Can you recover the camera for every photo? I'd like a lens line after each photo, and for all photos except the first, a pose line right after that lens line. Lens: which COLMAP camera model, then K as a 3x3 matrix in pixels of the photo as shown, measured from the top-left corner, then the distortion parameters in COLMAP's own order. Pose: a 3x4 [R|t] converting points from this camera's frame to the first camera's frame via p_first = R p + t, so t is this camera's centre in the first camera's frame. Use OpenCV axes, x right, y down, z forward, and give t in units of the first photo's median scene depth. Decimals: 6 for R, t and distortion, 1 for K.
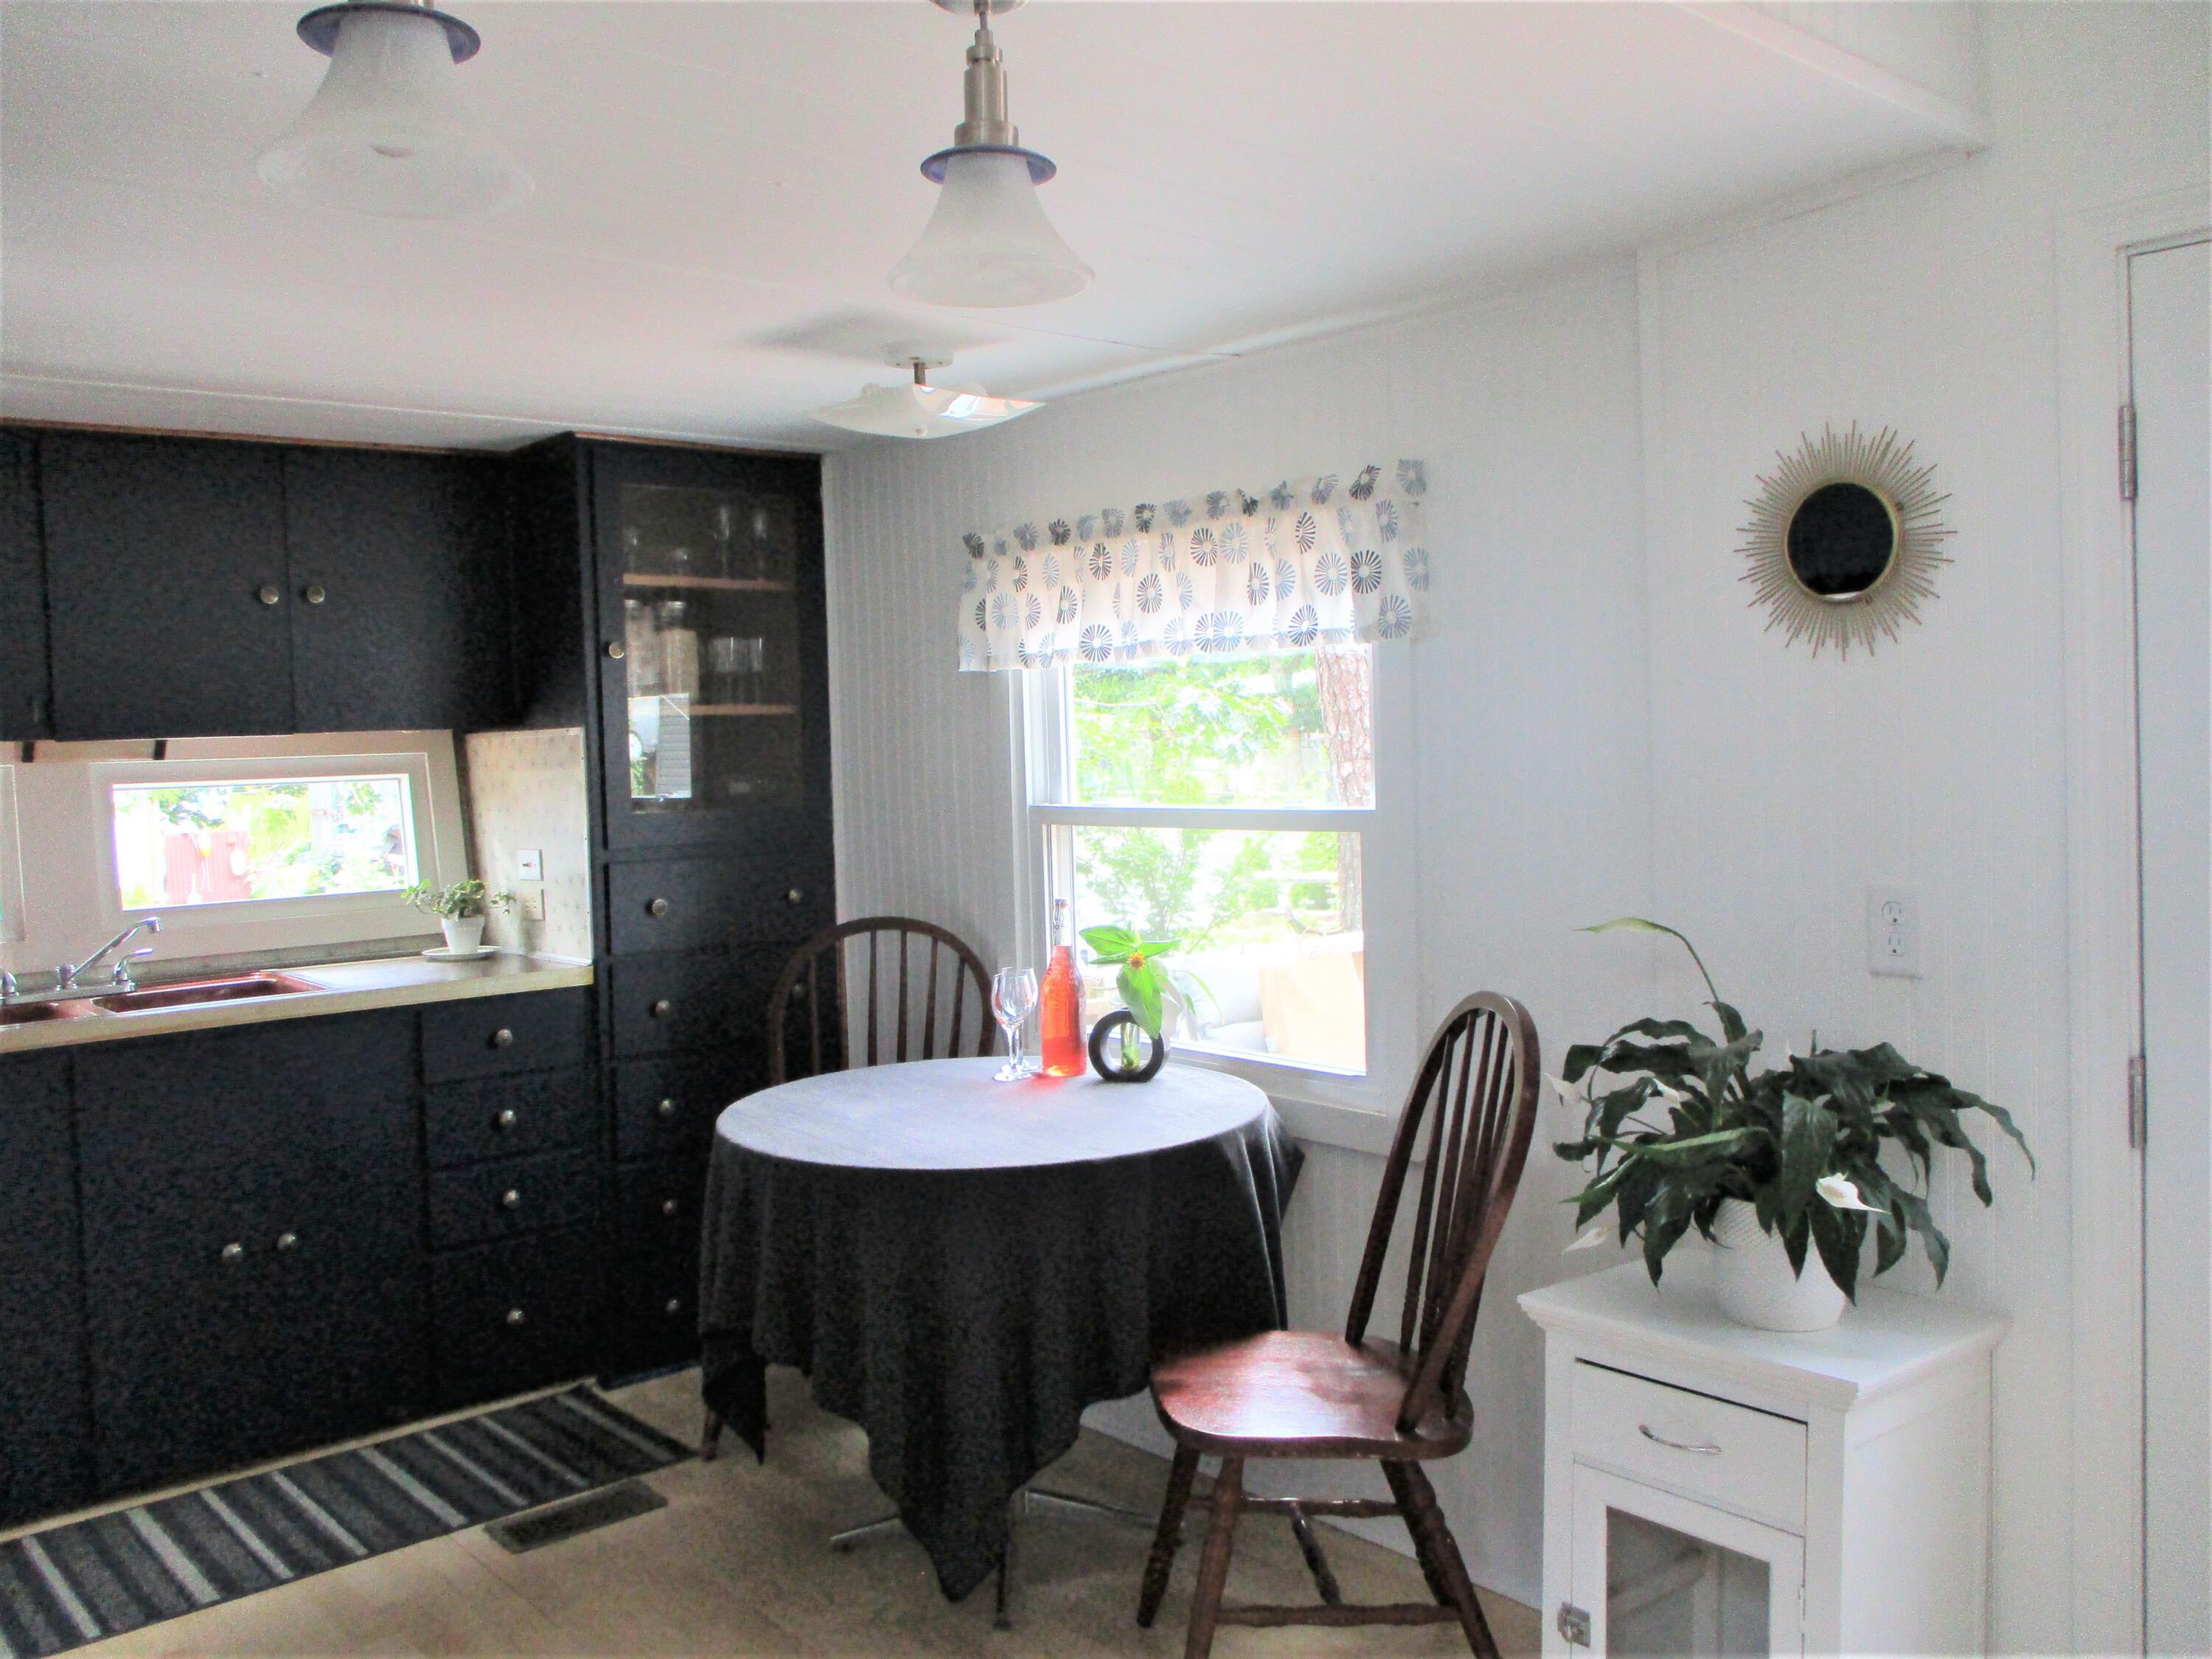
lens RADIAL K [[1854.0, 0, 1121.9], [0, 1854.0, 813.7], [0, 0, 1]] dist [-0.041699, 0.019581]
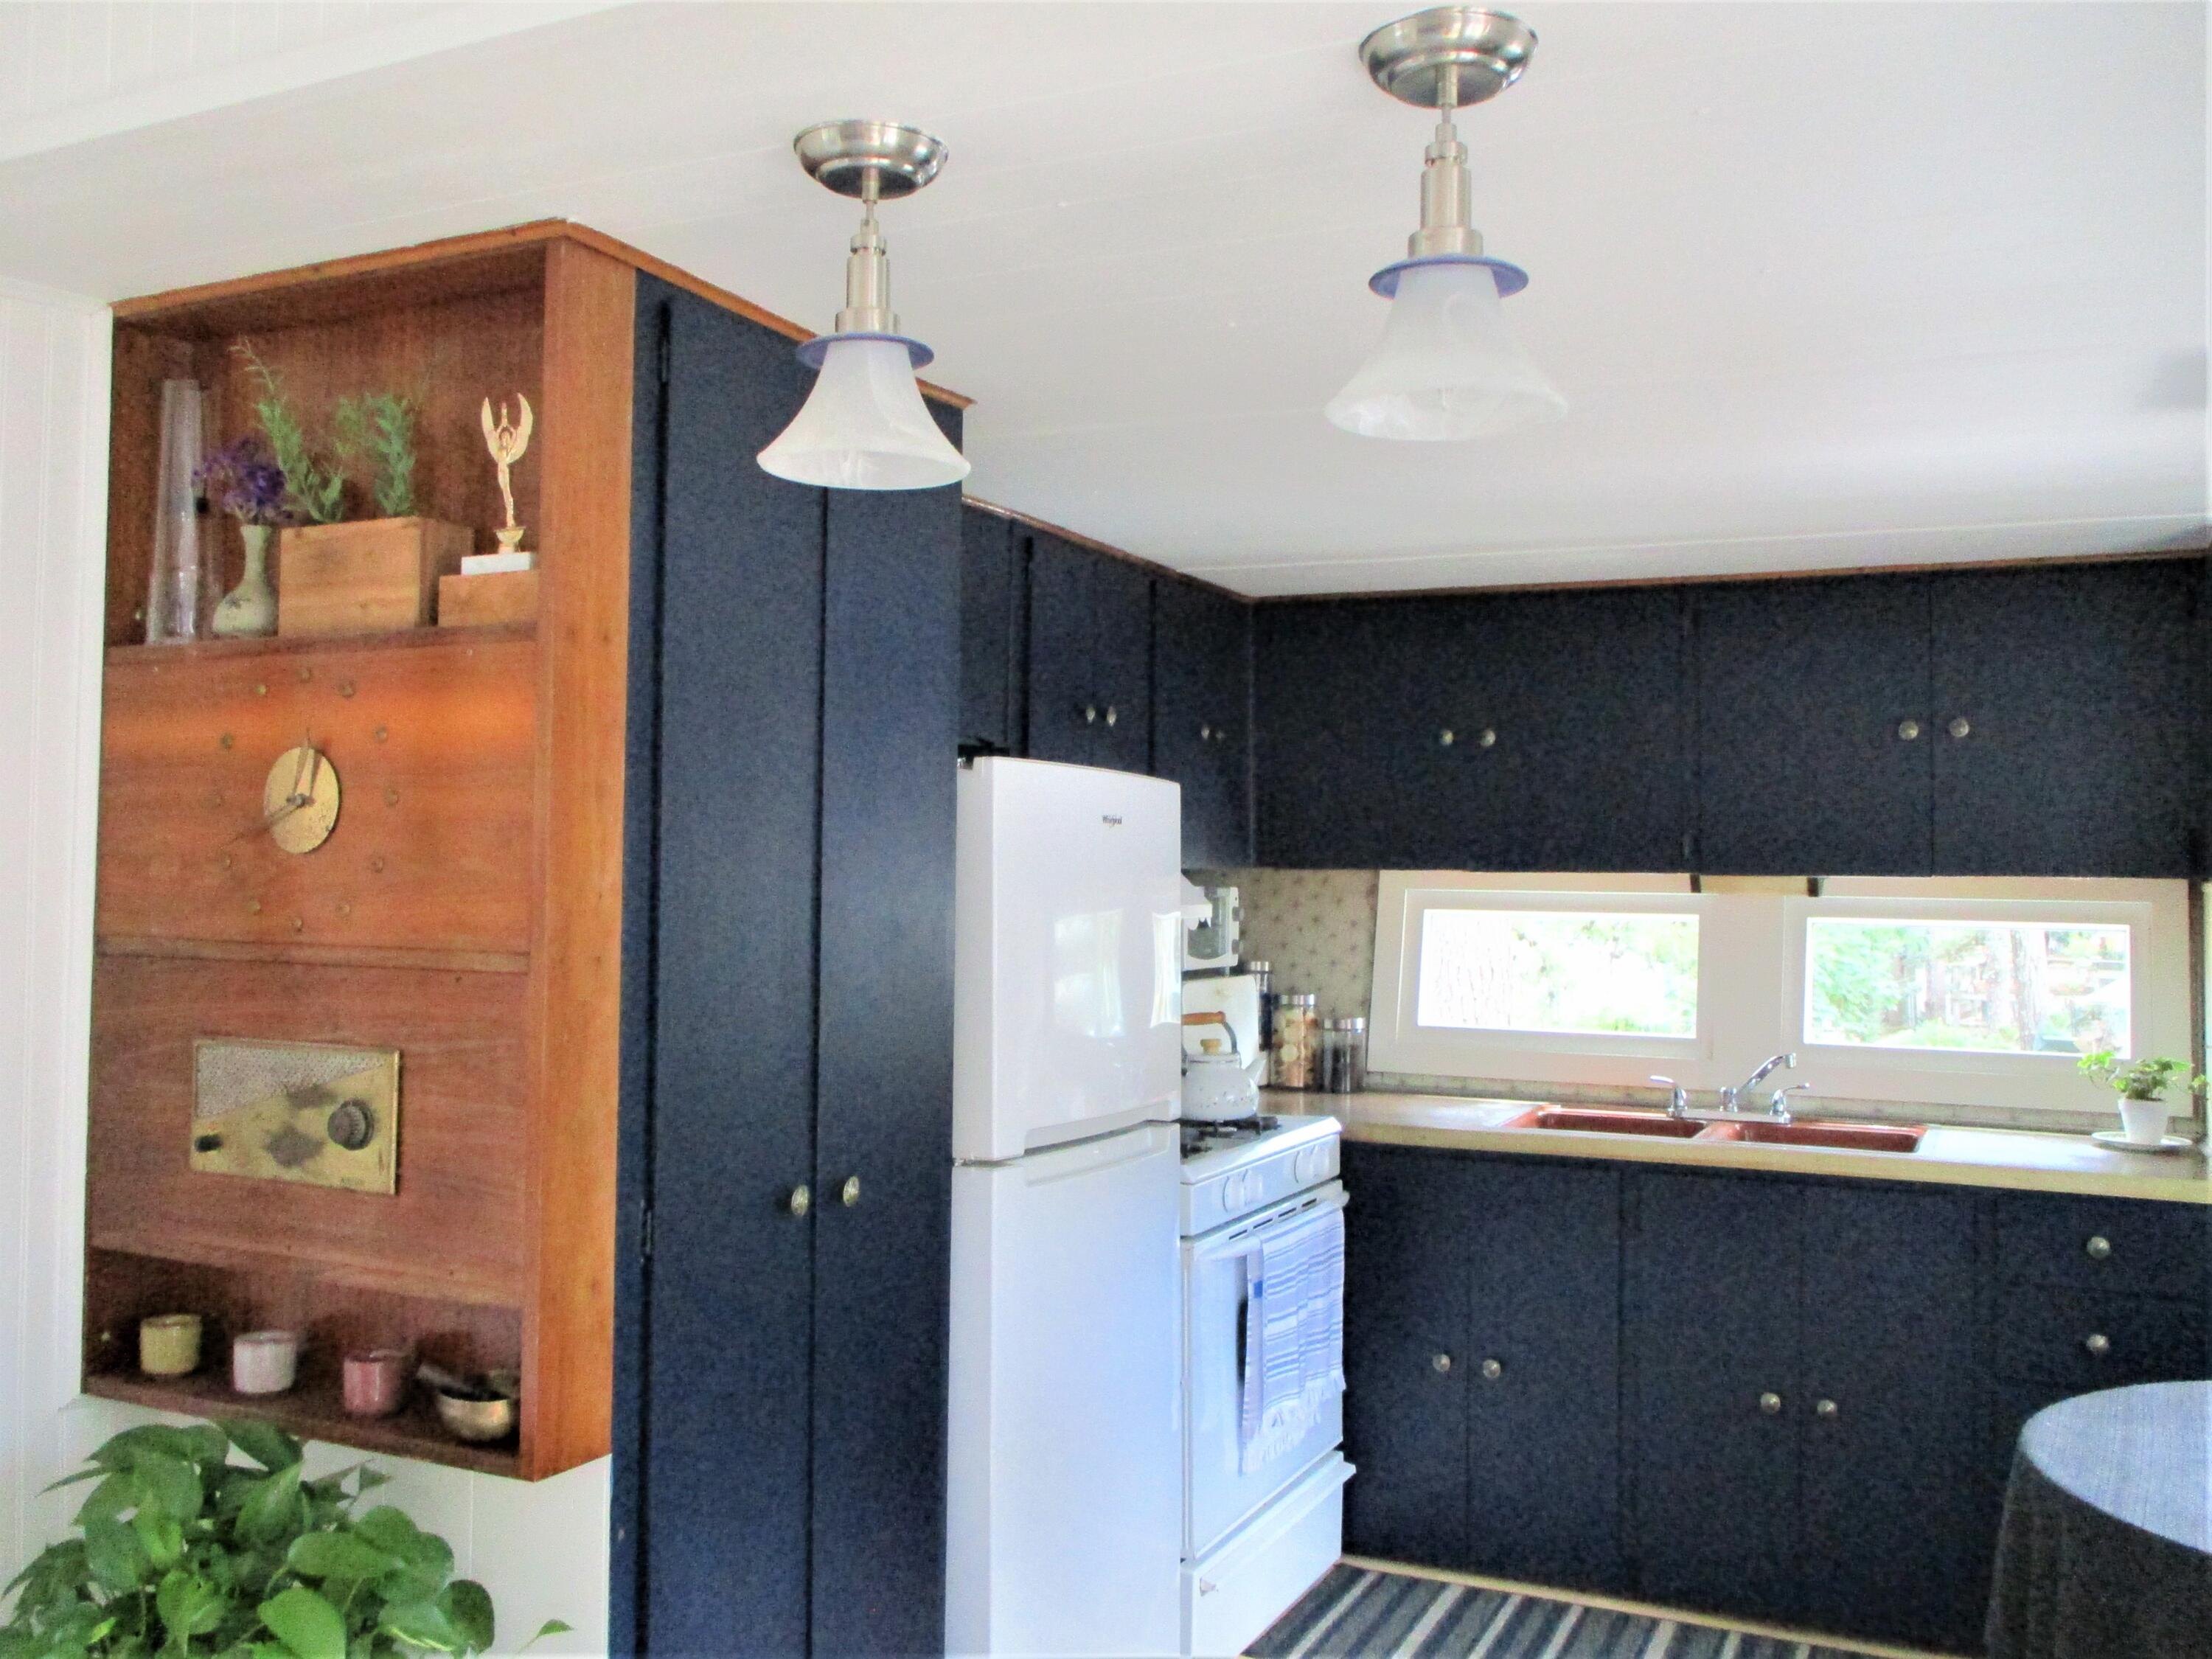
lens RADIAL K [[1942.8, 0, 1125.8], [0, 1942.8, 831.5], [0, 0, 1]] dist [-0.025611, 0.008495]
pose [[0.385367, 0.023393, -0.922467, 0.314140], [-0.066959, 0.997752, -0.002671, -0.037937], [0.920331, 0.062796, 0.386068, 0.252524]]
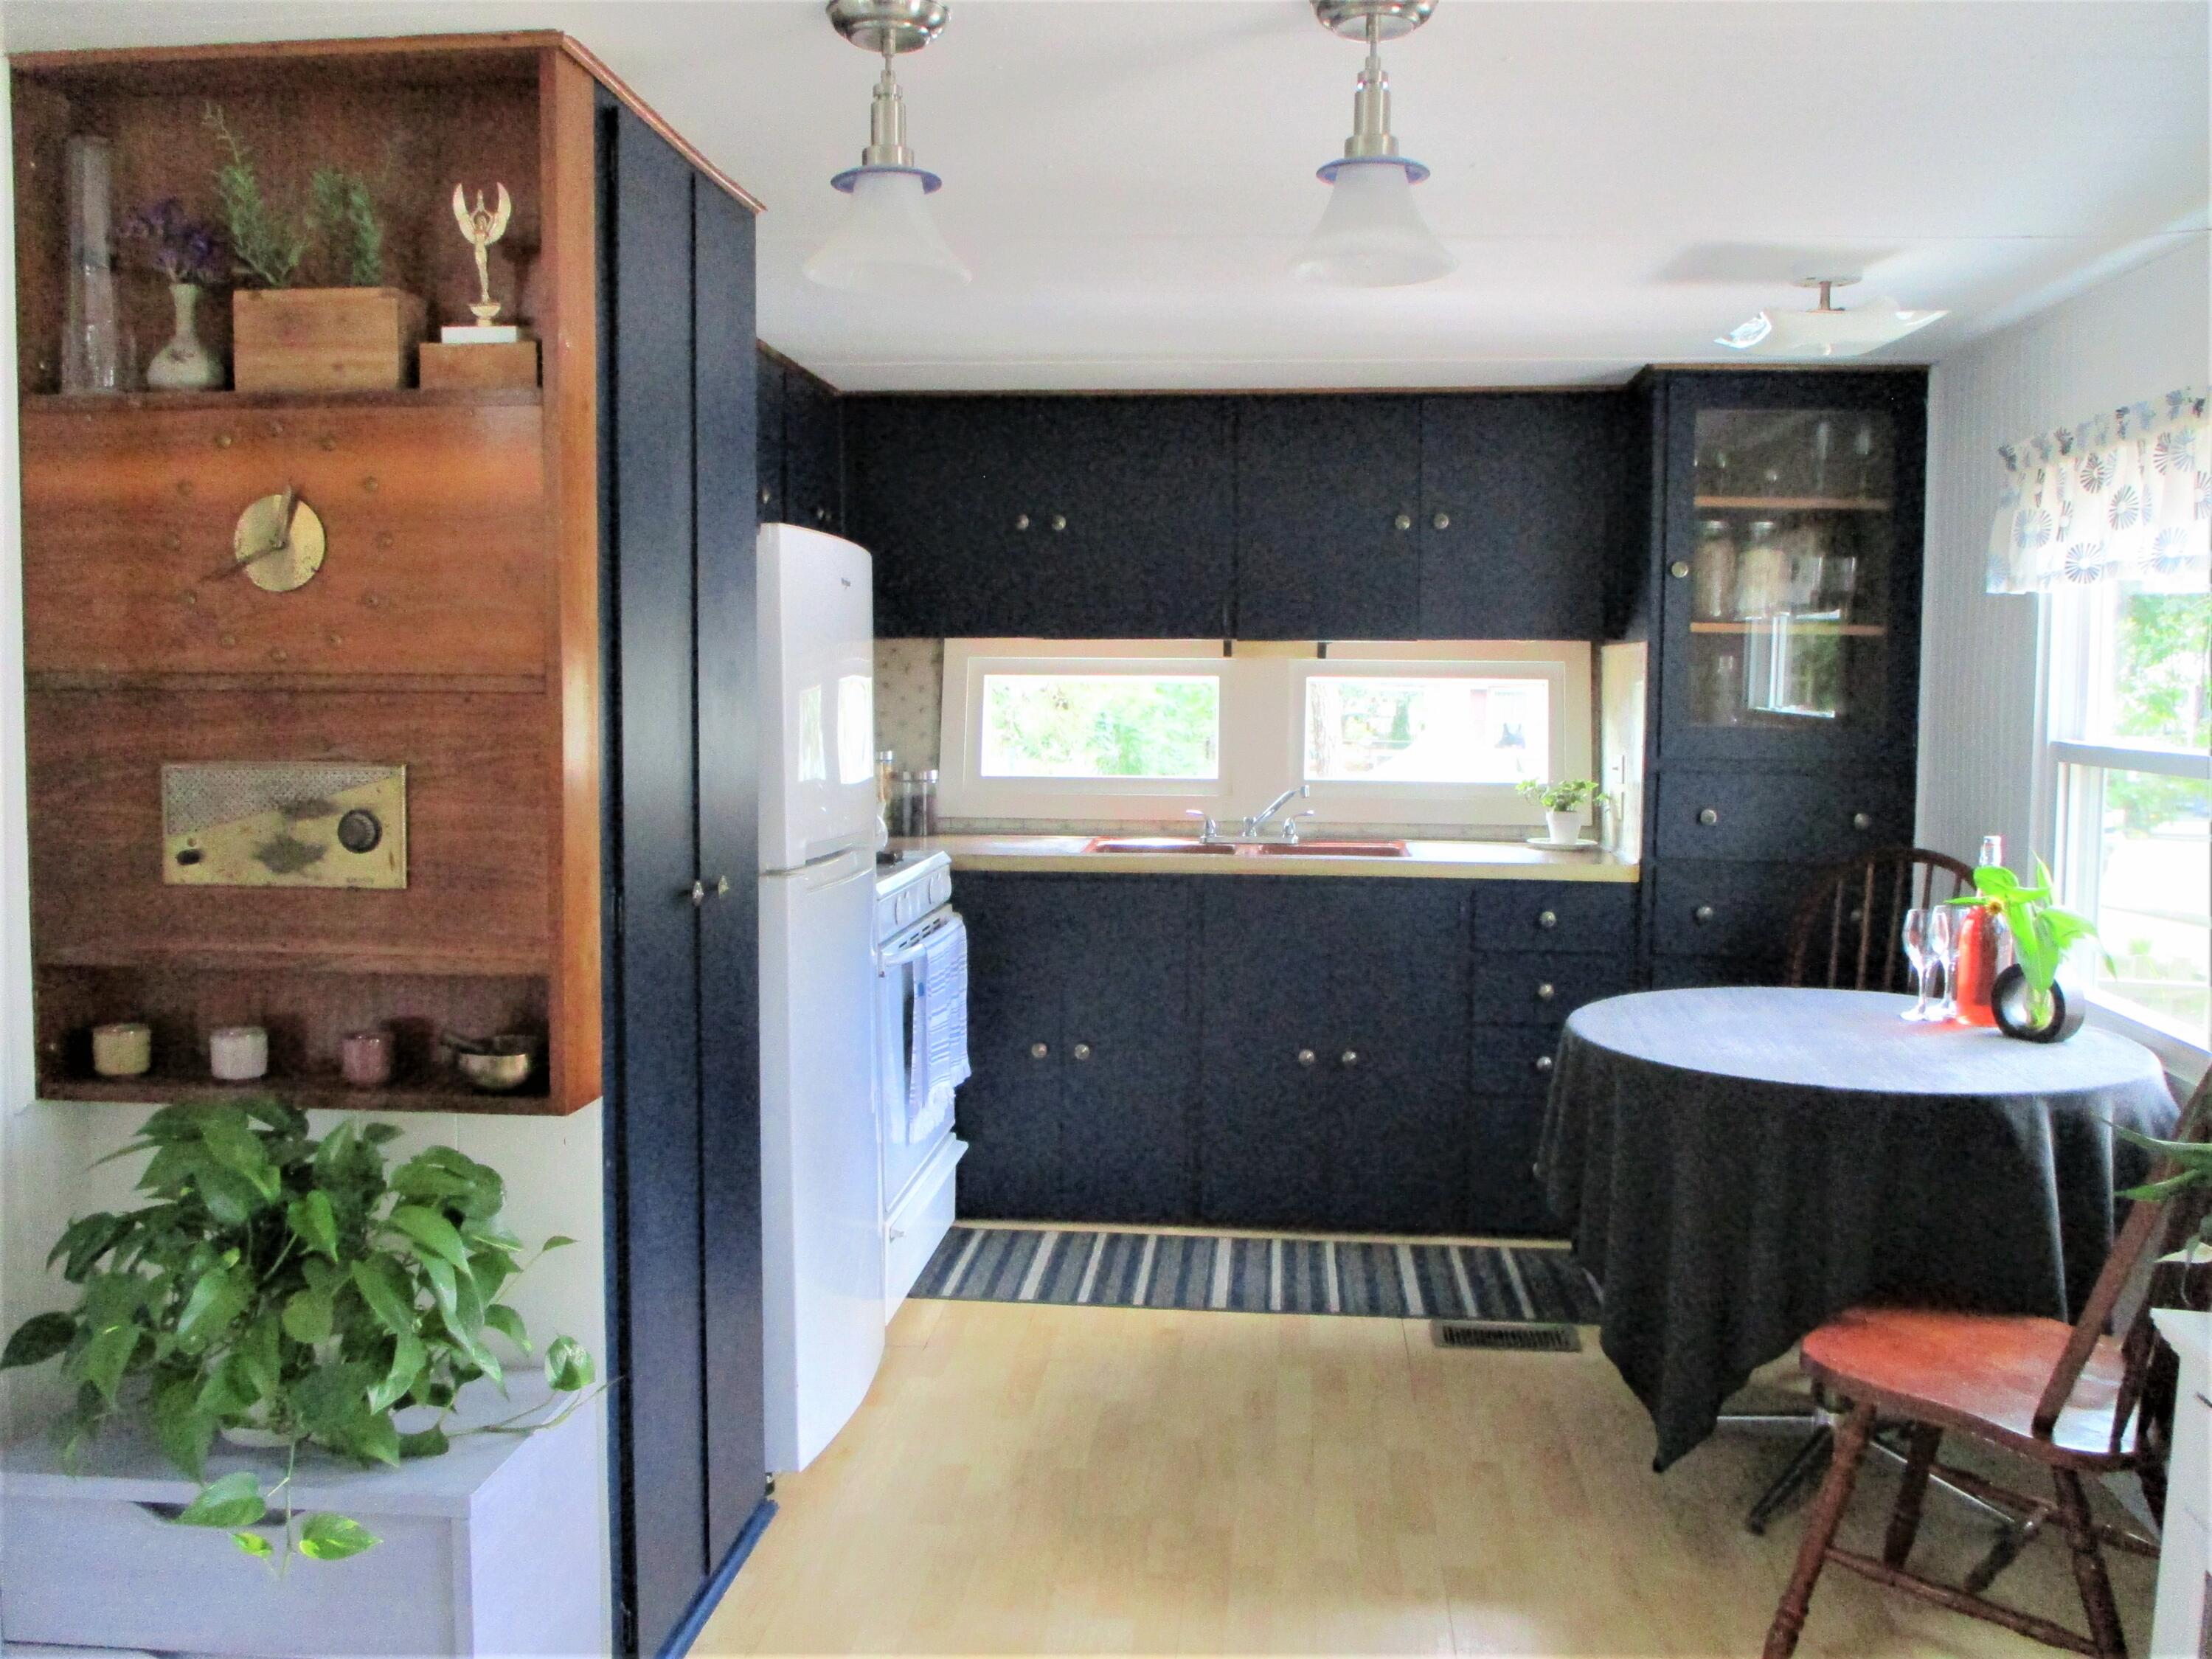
lens RADIAL K [[1942.9, 0, 1087.5], [0, 1942.9, 839.7], [0, 0, 1]] dist [-0.025611, 0.008495]
pose [[0.674477, 0.101517, -0.731283, 0.343423], [-0.063941, 0.994812, 0.079127, -0.001235], [0.735522, -0.006610, 0.677469, 0.002307]]
